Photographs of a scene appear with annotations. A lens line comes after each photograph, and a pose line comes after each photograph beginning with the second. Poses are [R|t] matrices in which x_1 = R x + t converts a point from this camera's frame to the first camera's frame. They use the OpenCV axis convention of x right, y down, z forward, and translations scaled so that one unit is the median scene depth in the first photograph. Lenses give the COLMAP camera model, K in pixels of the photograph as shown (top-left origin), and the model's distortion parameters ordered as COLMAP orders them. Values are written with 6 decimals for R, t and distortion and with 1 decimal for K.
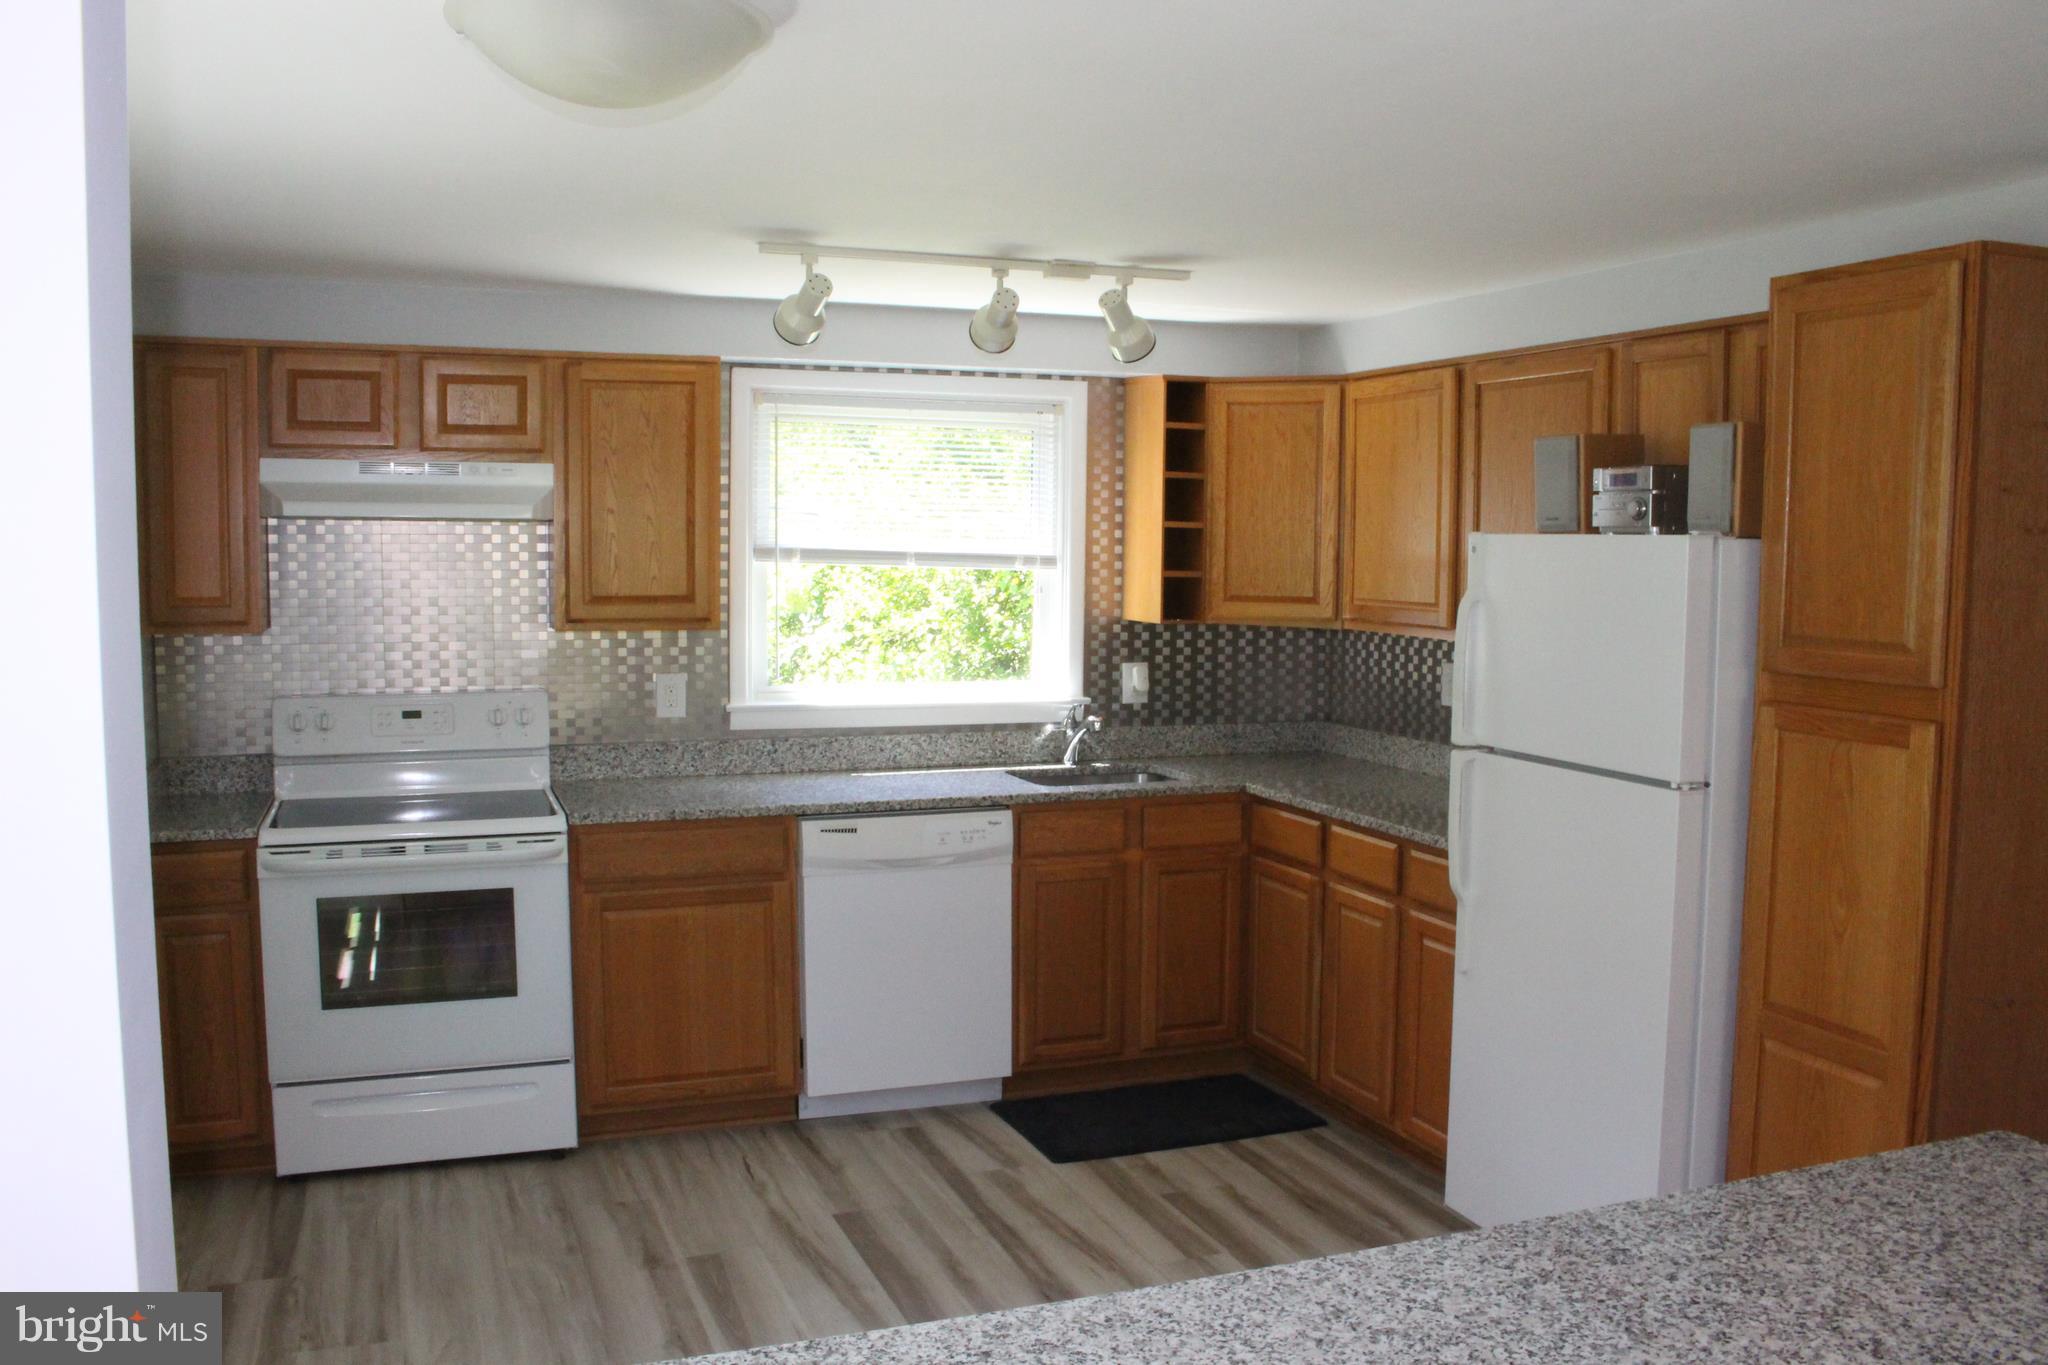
lens RADIAL K [[1722.7, 0, 1031.7], [0, 1722.7, 682.9], [0, 0, 1]] dist [-0.158799, 0.123285]
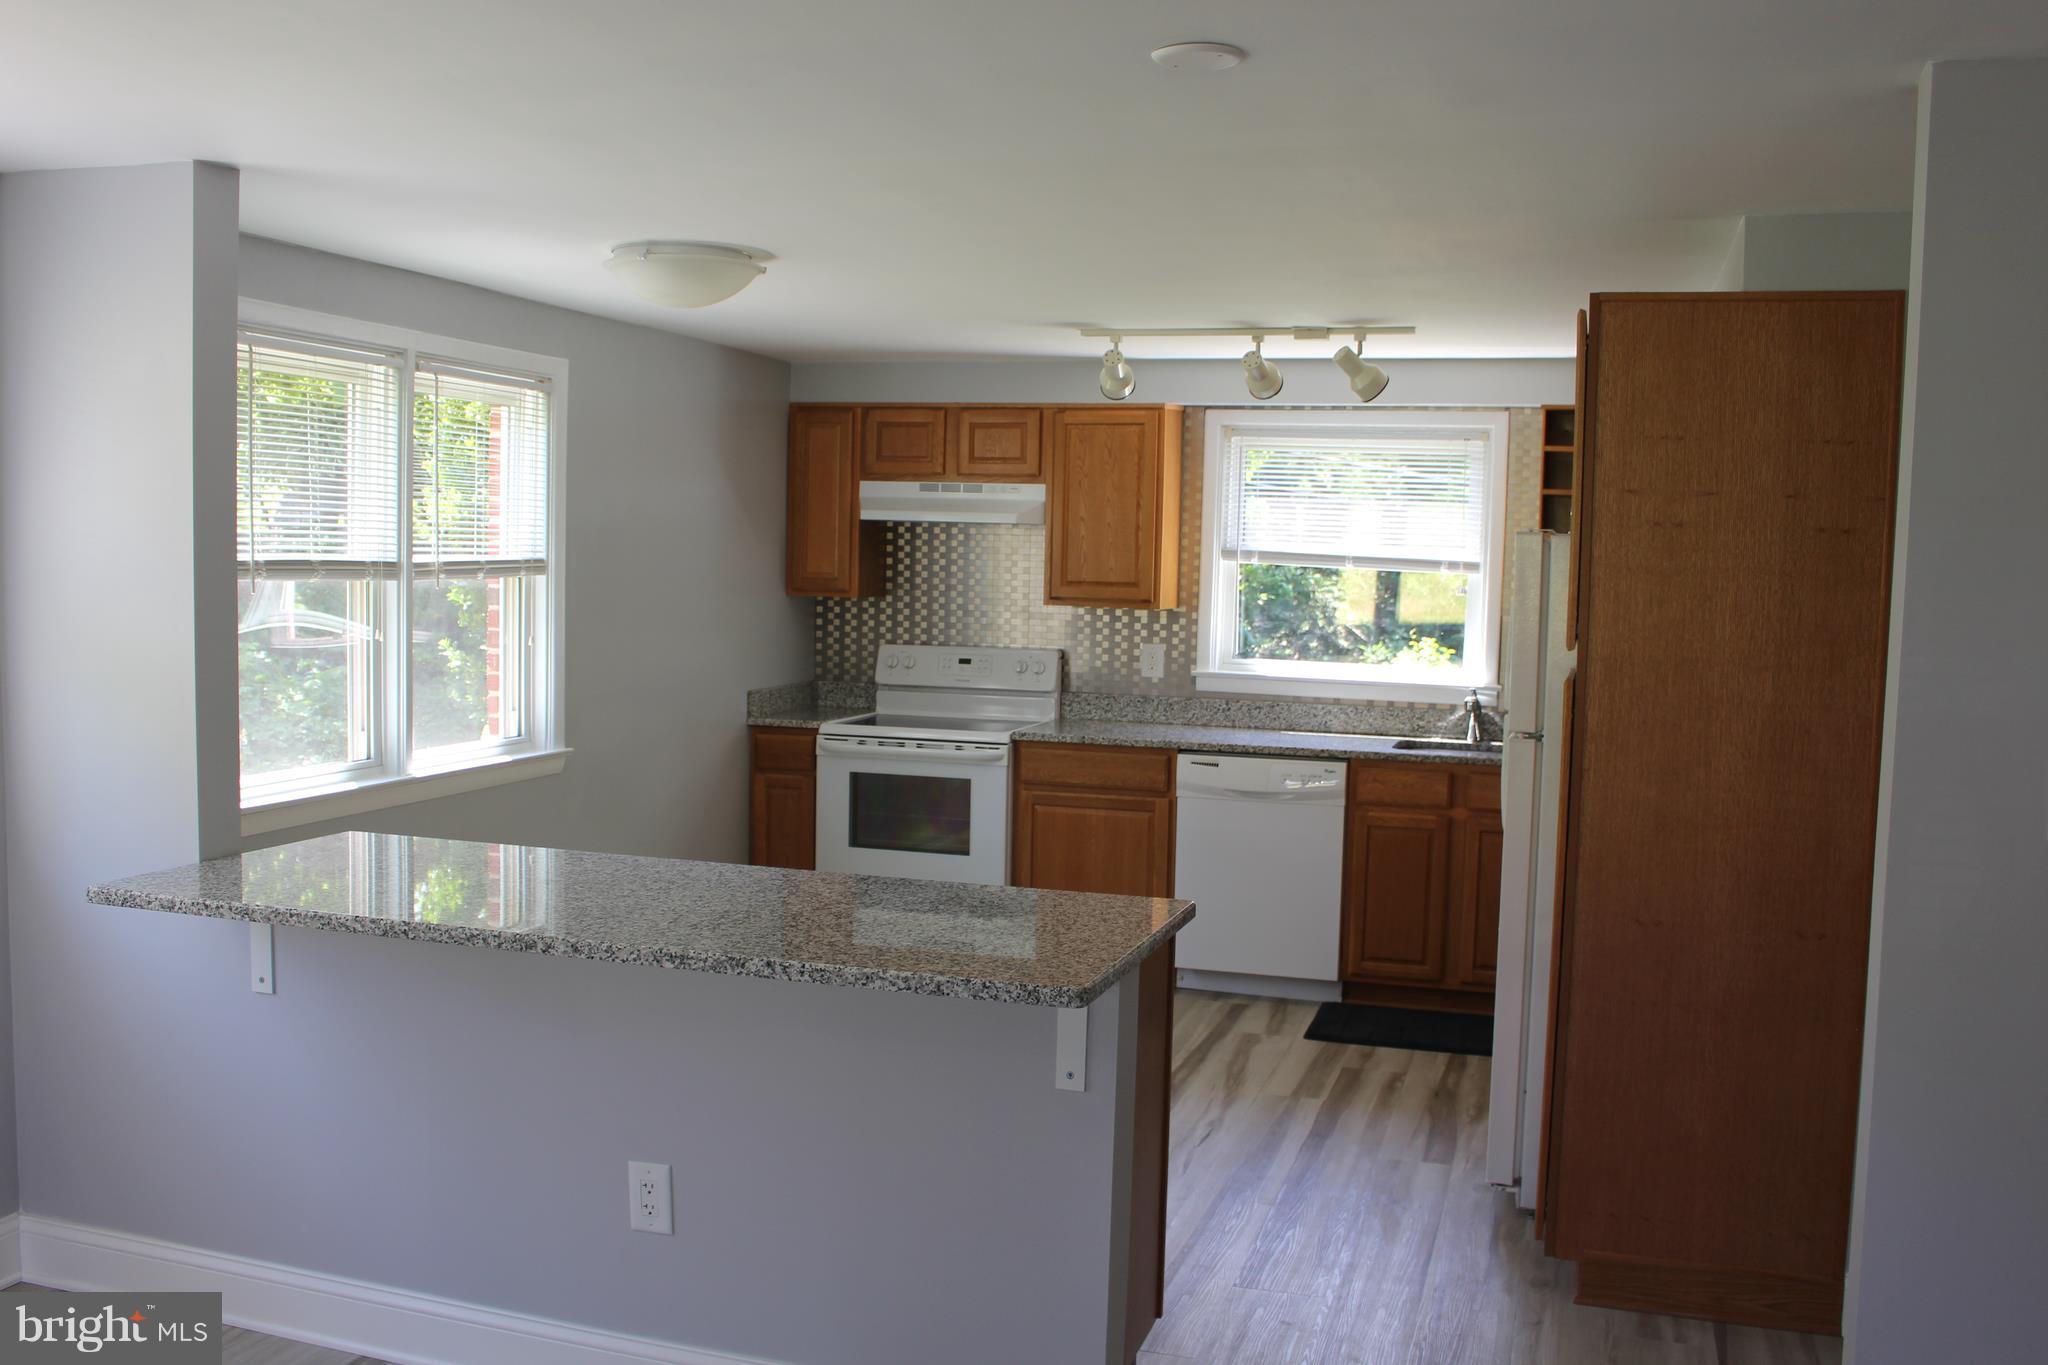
lens RADIAL K [[1864.8, 0, 1023.0], [0, 1864.8, 677.8], [0, 0, 1]] dist [-0.081518, 0.000000]
pose [[0.786912, 0.054376, -0.614664, 0.645870], [-0.069013, 0.997616, -0.000100, 0.030138], [0.613193, 0.042499, 0.788789, -0.206896]]
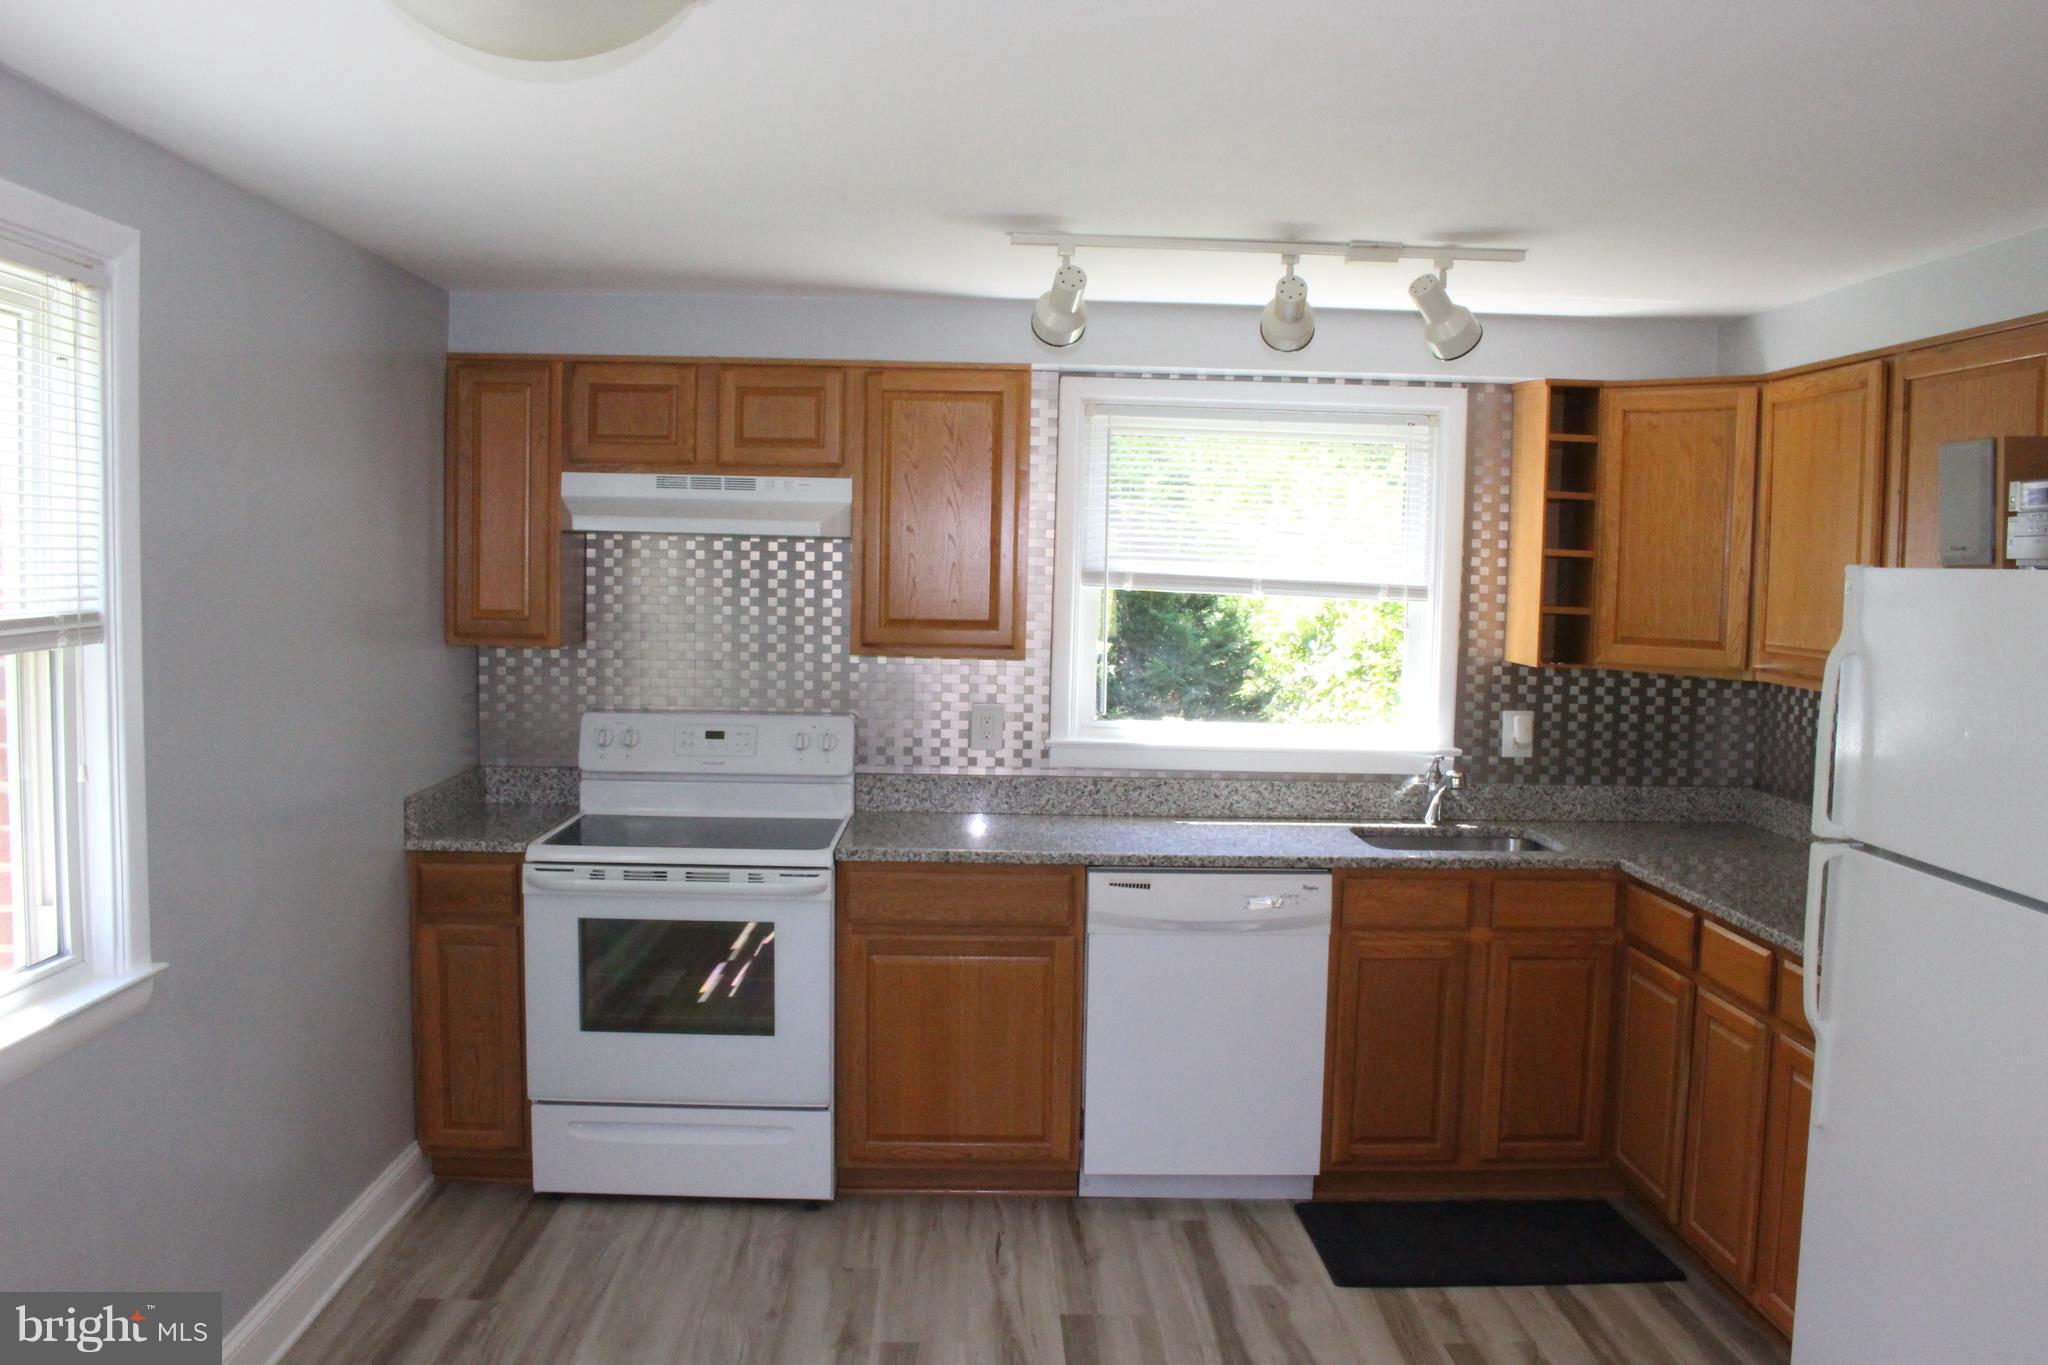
lens RADIAL K [[1722.7, 0, 1010.2], [0, 1722.7, 682.9], [0, 0, 1]] dist [-0.158799, 0.123285]
pose [[0.941985, 0.035501, -0.333773, 0.125797], [-0.040148, 0.999169, -0.007031, -0.011443], [0.333246, 0.020023, 0.942627, 0.124700]]
